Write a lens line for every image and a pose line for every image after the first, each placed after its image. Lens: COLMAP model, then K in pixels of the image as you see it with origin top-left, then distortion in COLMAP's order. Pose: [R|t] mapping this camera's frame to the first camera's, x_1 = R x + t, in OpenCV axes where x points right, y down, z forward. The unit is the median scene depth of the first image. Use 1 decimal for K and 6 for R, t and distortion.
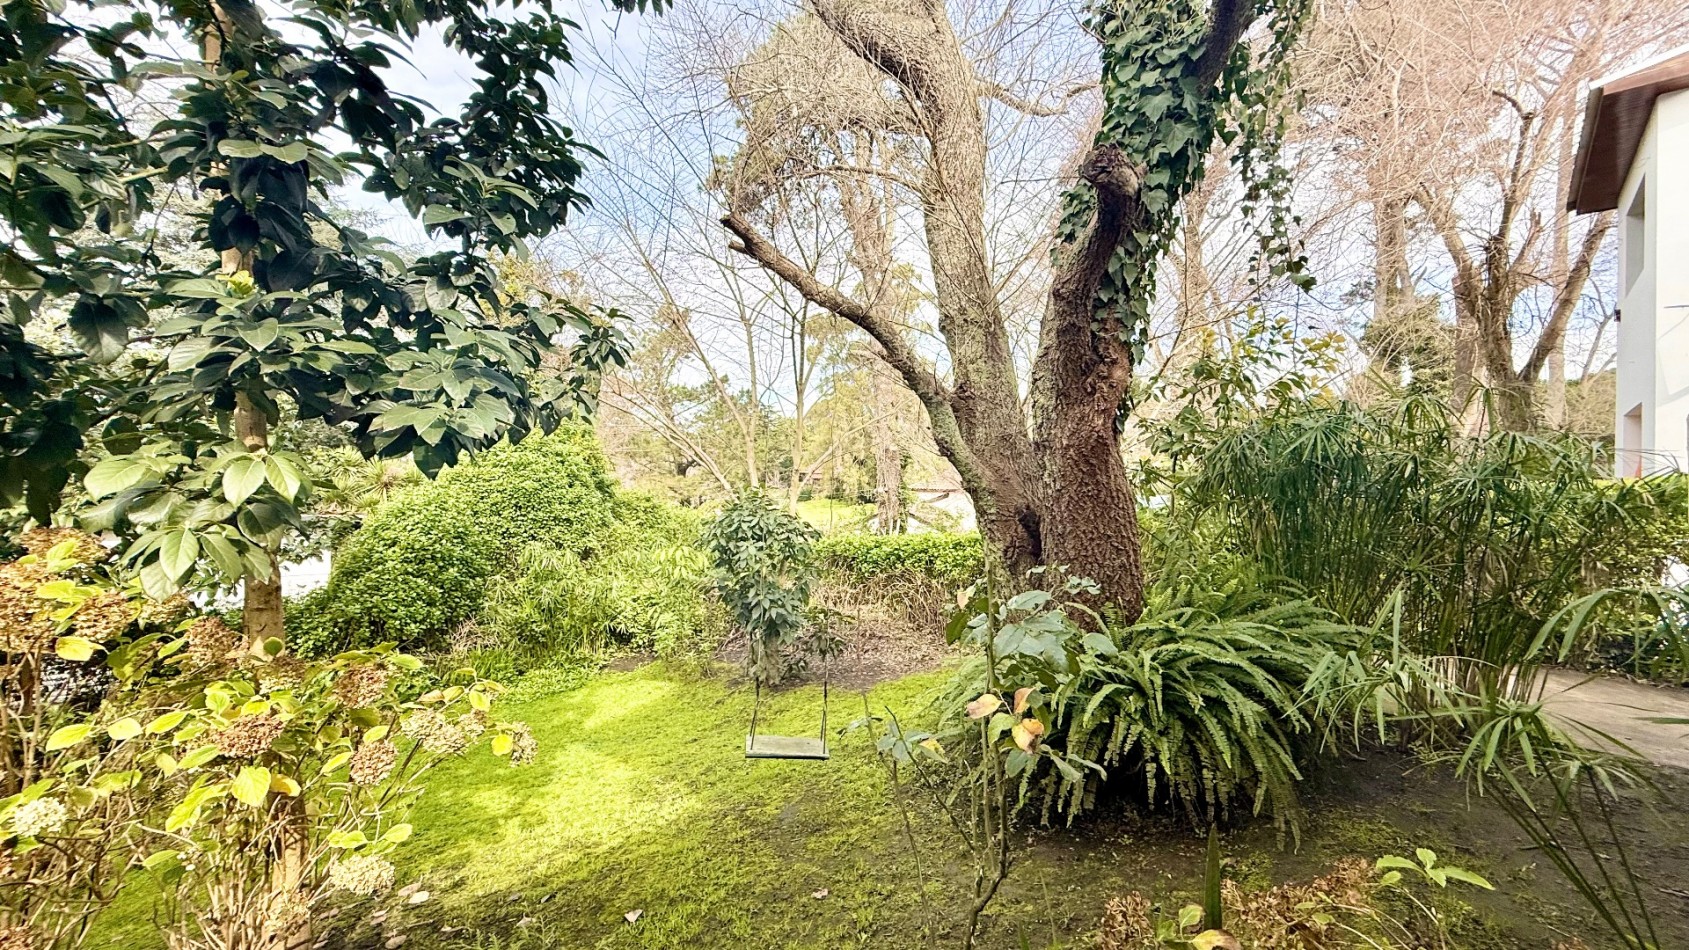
lens RADIAL K [[673.5, 0, 842.6], [0, 673.5, 478.1], [0, 0, 1]] dist [0.002670, -0.000558]
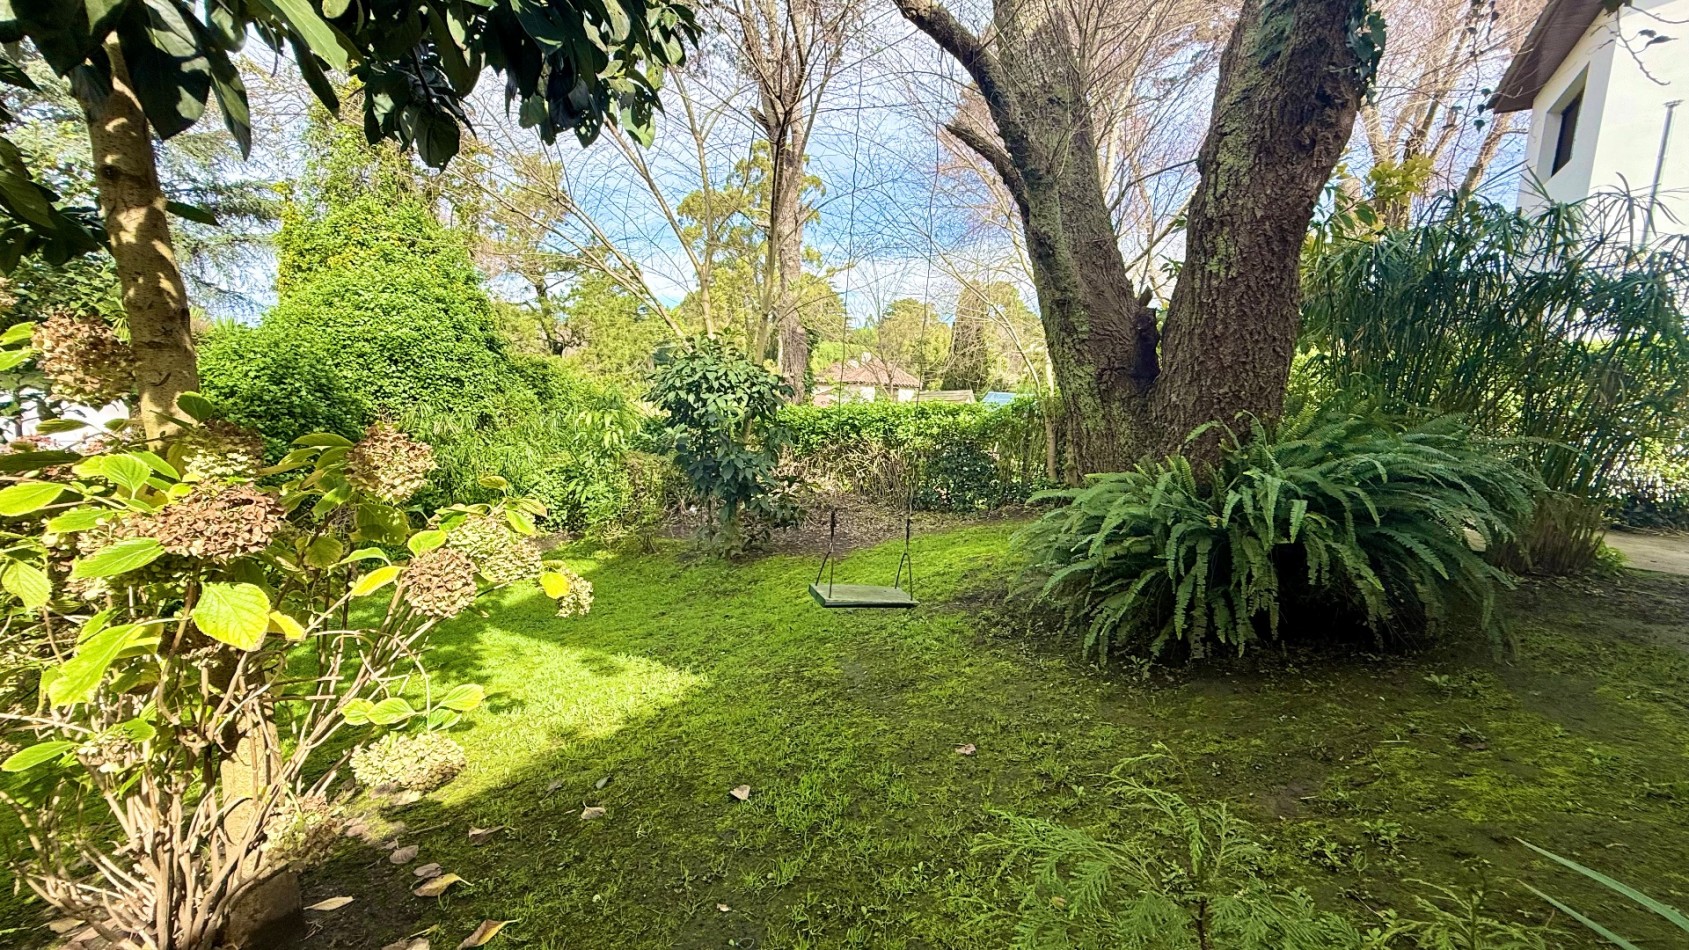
lens RADIAL K [[673.5, 0, 844.9], [0, 673.5, 475.4], [0, 0, 1]] dist [0.002670, -0.000558]
pose [[0.981927, 0.003883, 0.189222, -0.303904], [-0.031006, 0.989582, 0.140594, 0.155416], [-0.186705, -0.143920, 0.971817, 0.245966]]
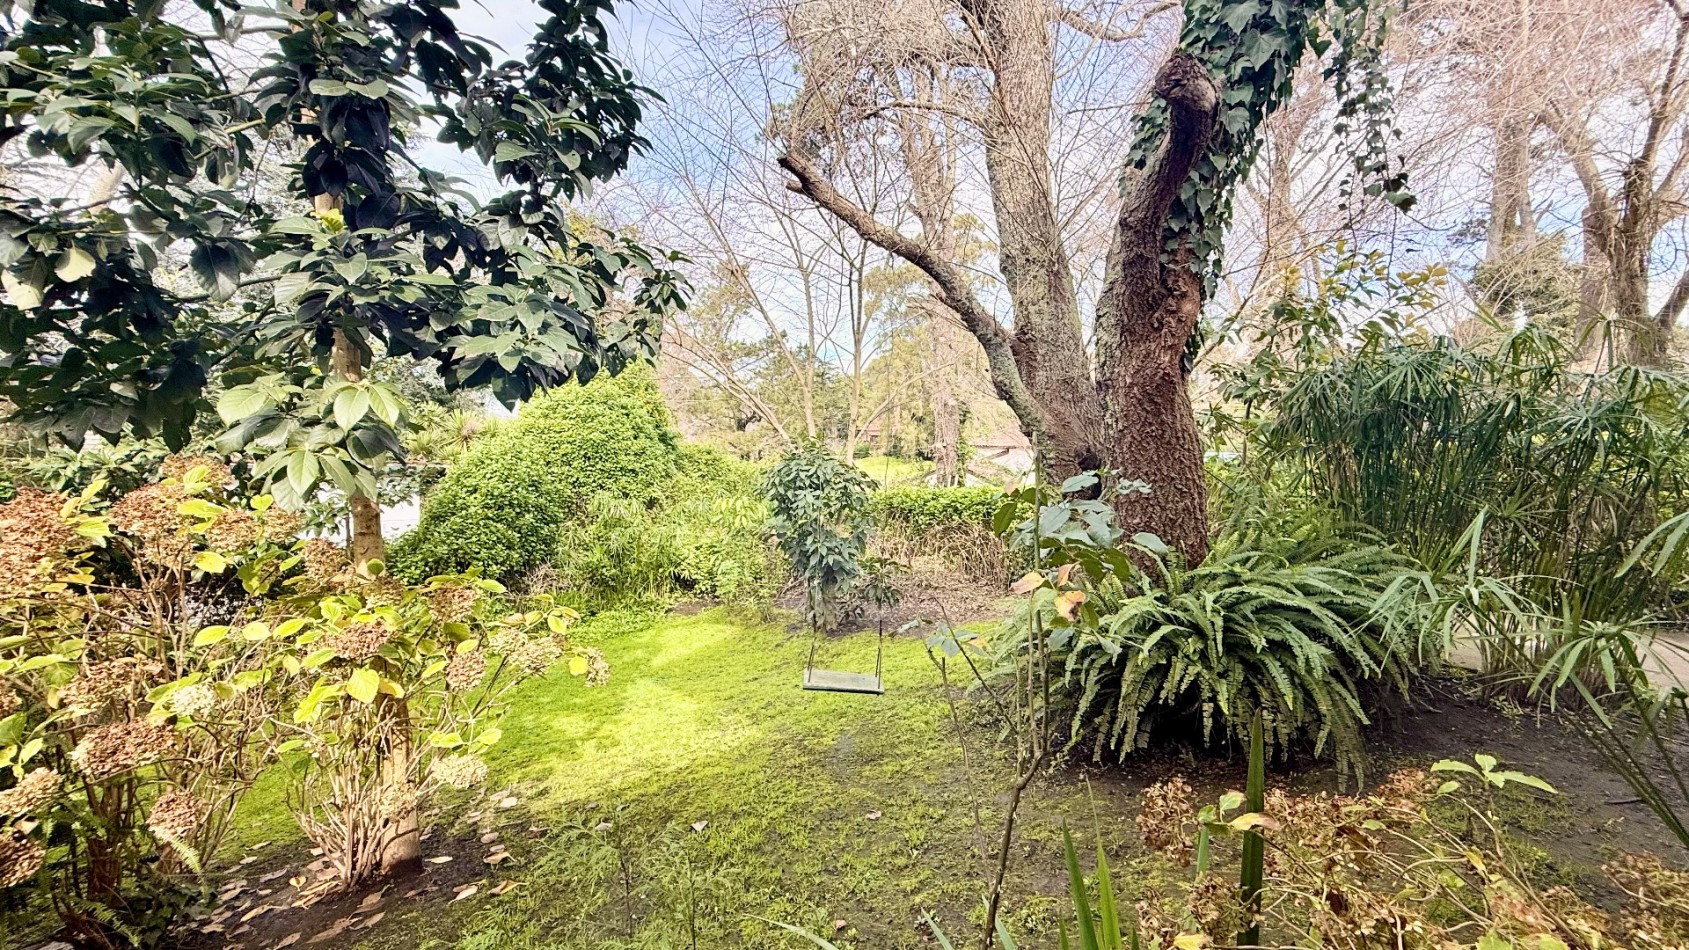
lens RADIAL K [[673.5, 0, 841.9], [0, 673.5, 477.8], [0, 0, 1]] dist [0.002670, -0.000558]
pose [[0.996246, 0.007586, -0.086240, 0.002881], [-0.002204, 0.998053, 0.062332, 0.026035], [0.086545, -0.061908, 0.994323, -0.010638]]
